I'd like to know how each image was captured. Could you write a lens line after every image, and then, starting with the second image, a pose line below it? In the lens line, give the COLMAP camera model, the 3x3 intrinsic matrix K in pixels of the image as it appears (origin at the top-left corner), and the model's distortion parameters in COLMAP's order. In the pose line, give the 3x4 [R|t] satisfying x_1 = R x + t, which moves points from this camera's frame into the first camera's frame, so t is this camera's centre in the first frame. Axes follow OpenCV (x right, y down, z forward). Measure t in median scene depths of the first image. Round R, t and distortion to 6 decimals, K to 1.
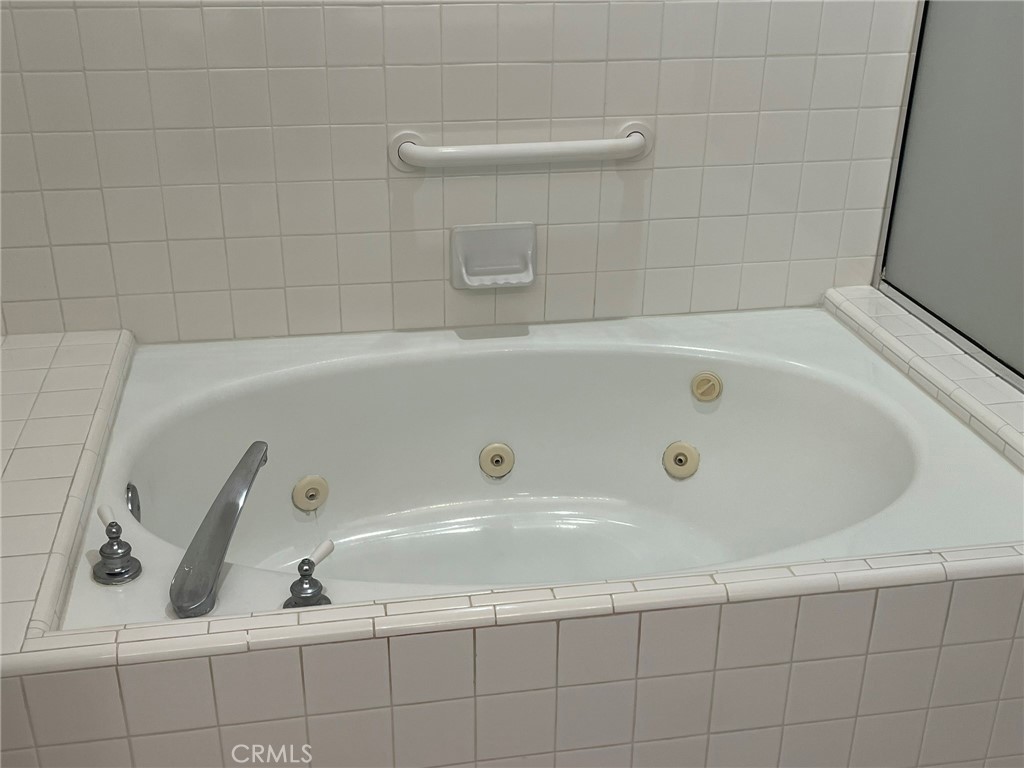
lens RADIAL K [[1146.4, 0, 512.0], [0, 1146.4, 384.0], [0, 0, 1]] dist [0.052993, -0.010468]
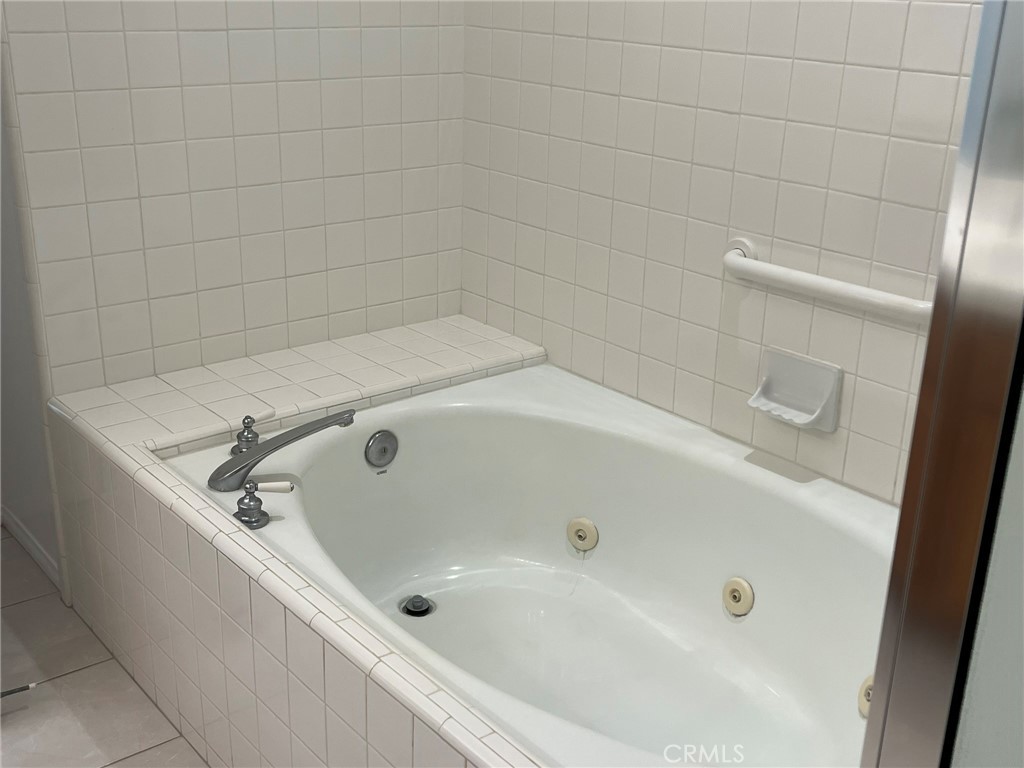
lens RADIAL K [[1146.4, 0, 512.0], [0, 1146.4, 384.0], [0, 0, 1]] dist [0.052993, -0.010468]
pose [[0.505770, 0.307645, -0.805947, 0.625722], [-0.383396, 0.917074, 0.109464, -0.129748], [0.772790, 0.253633, 0.581779, 0.278276]]
